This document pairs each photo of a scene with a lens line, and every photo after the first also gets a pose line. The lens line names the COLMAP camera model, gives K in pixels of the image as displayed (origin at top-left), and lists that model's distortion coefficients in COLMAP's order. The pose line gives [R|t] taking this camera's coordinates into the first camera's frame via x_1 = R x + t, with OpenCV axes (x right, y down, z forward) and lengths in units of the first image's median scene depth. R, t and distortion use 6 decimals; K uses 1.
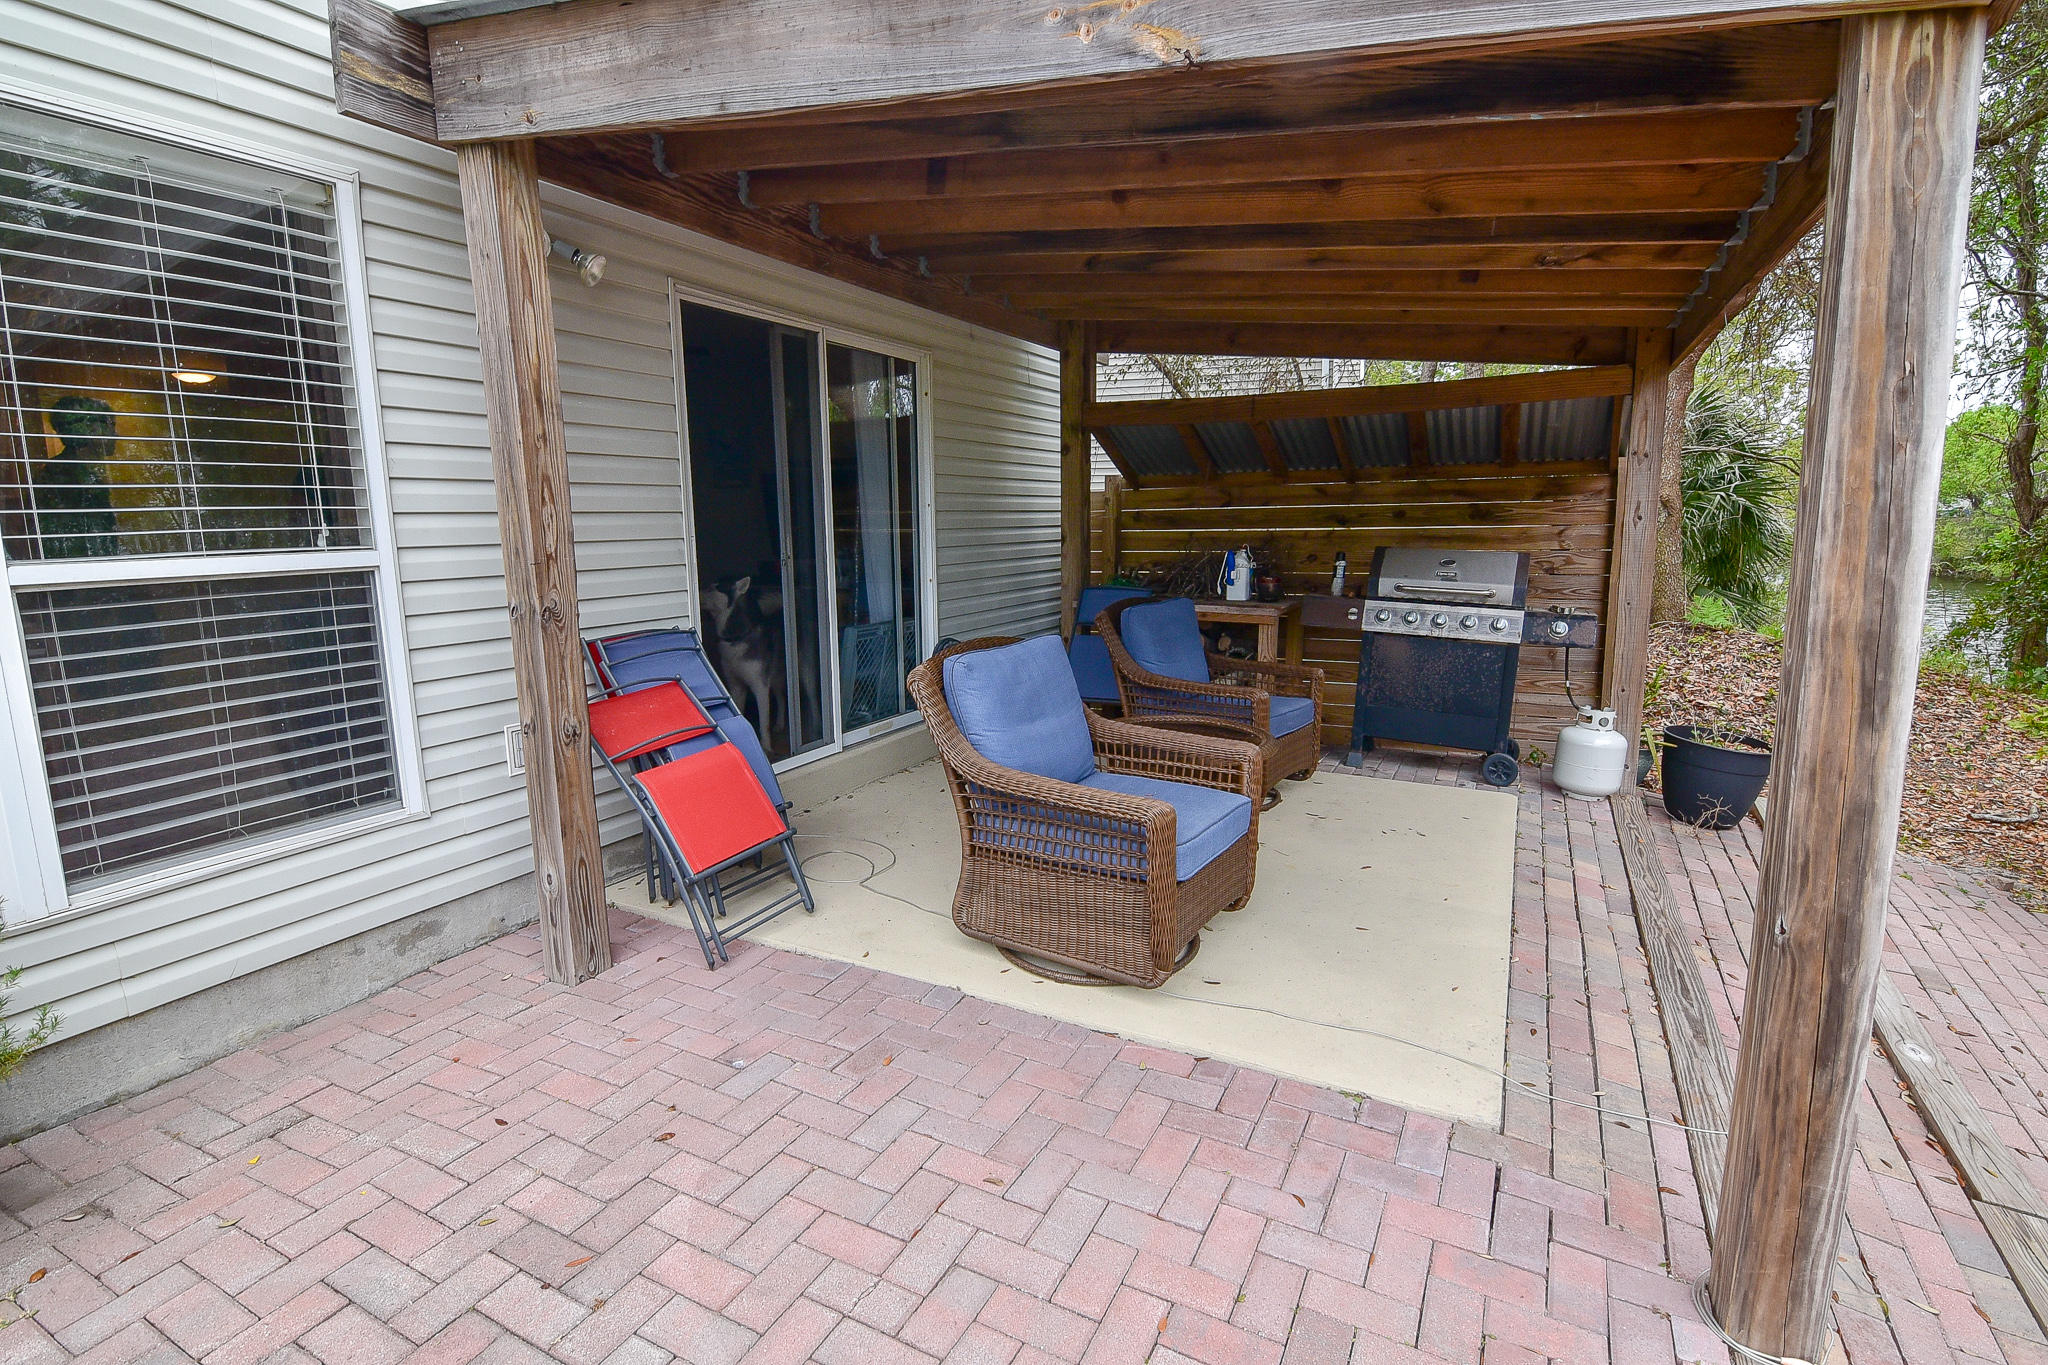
lens RADIAL K [[990.4, 0, 1023.5], [0, 990.4, 678.7], [0, 0, 1]] dist [-0.012701, -0.007146]
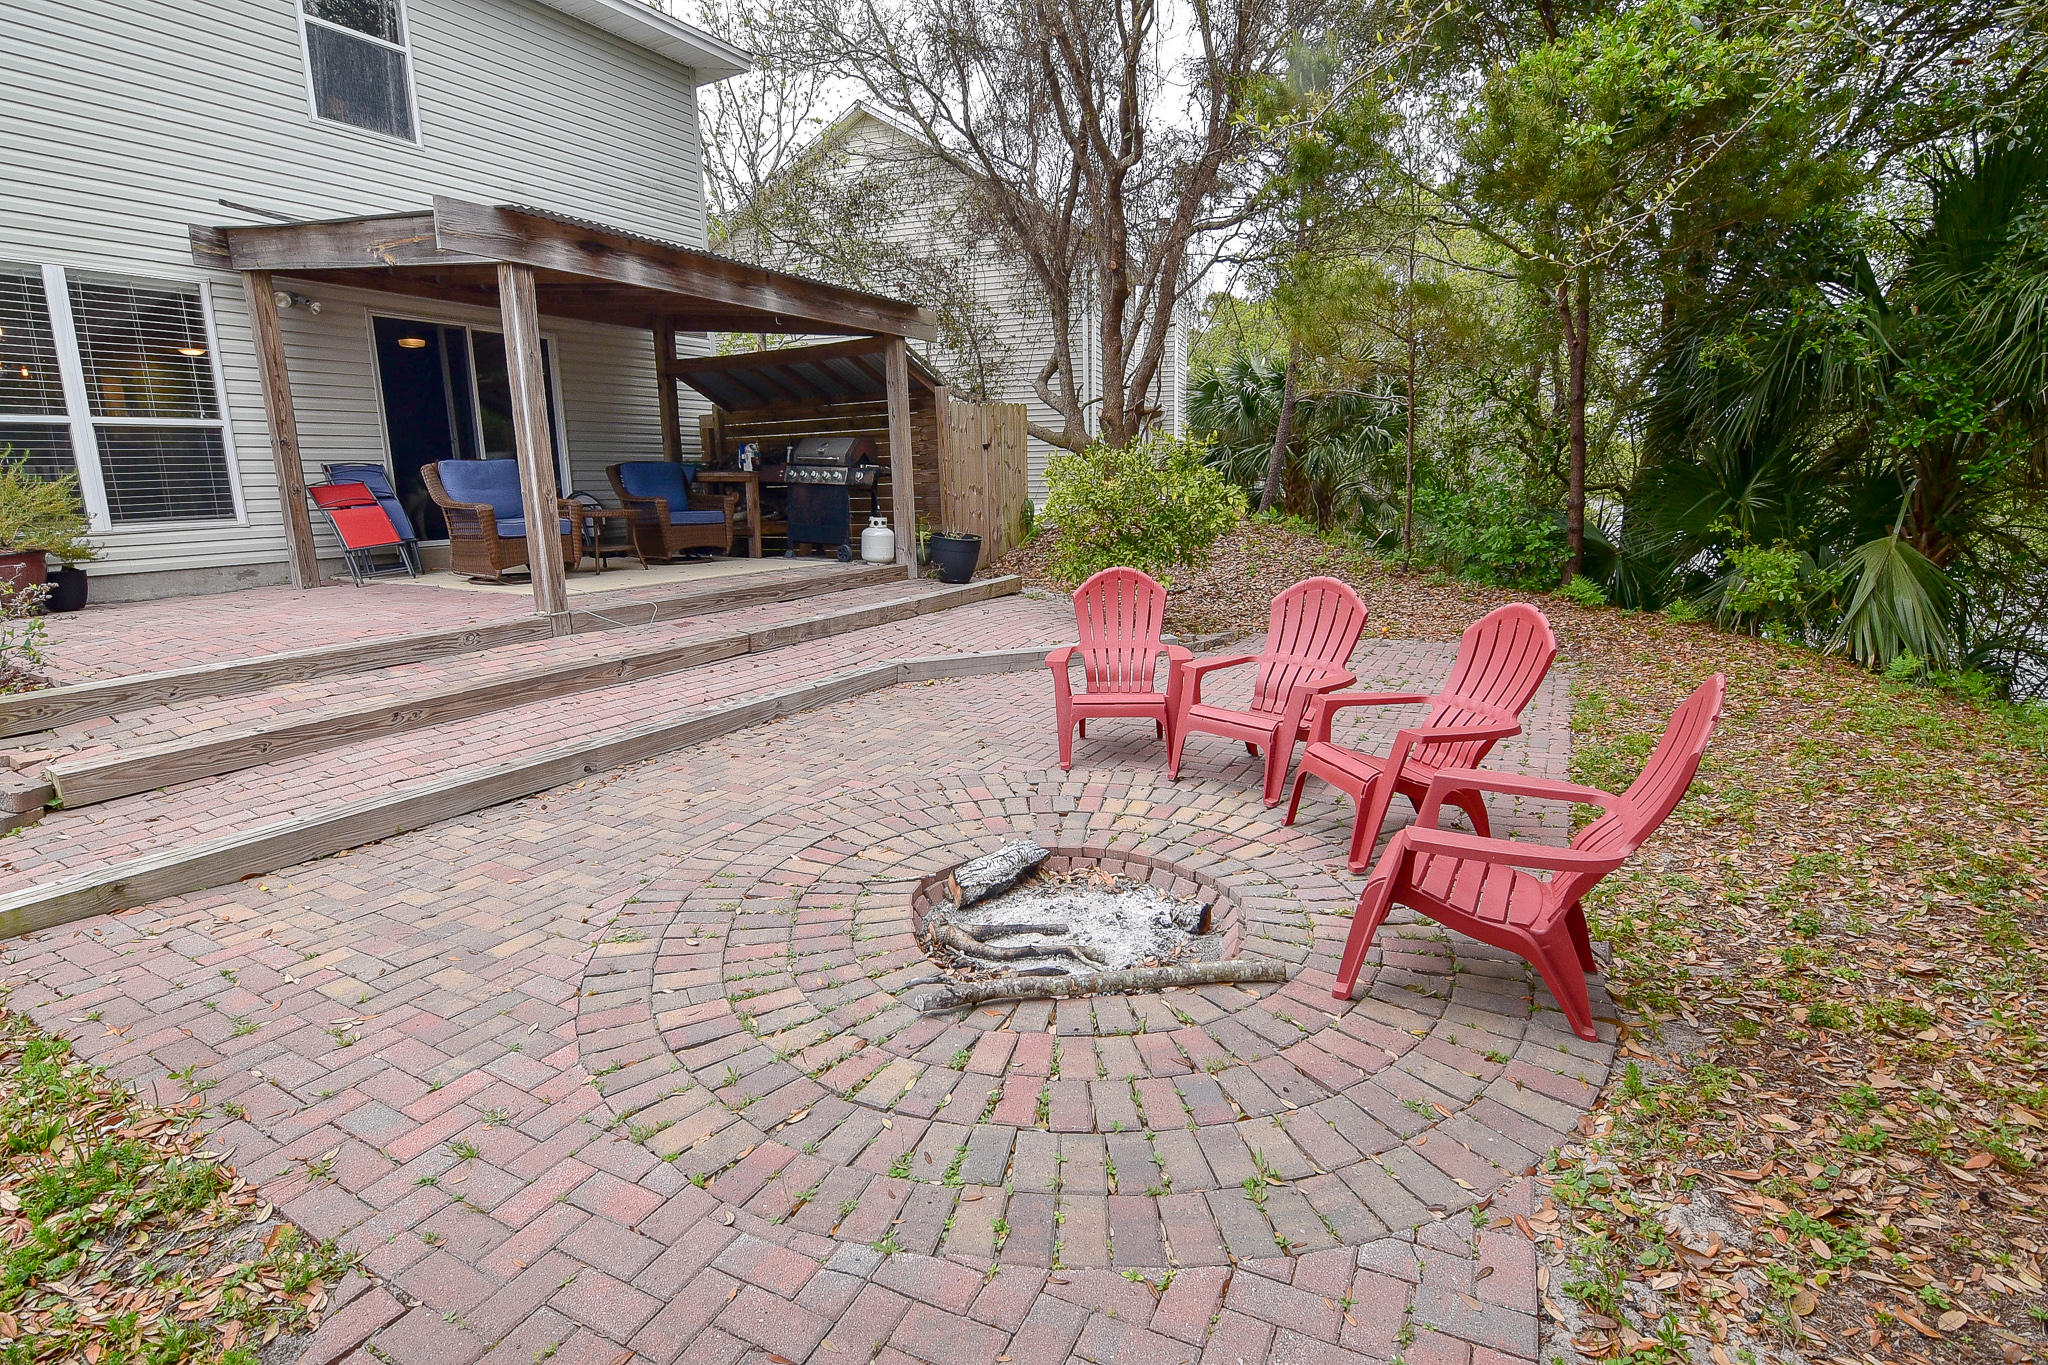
lens RADIAL K [[990.4, 0, 1020.3], [0, 990.4, 675.6], [0, 0, 1]] dist [-0.012701, -0.007146]
pose [[0.999417, 0.001609, -0.034115, 1.598914], [-0.000447, 0.999420, 0.034056, 0.471569], [0.034150, -0.034021, 0.998837, -1.597820]]
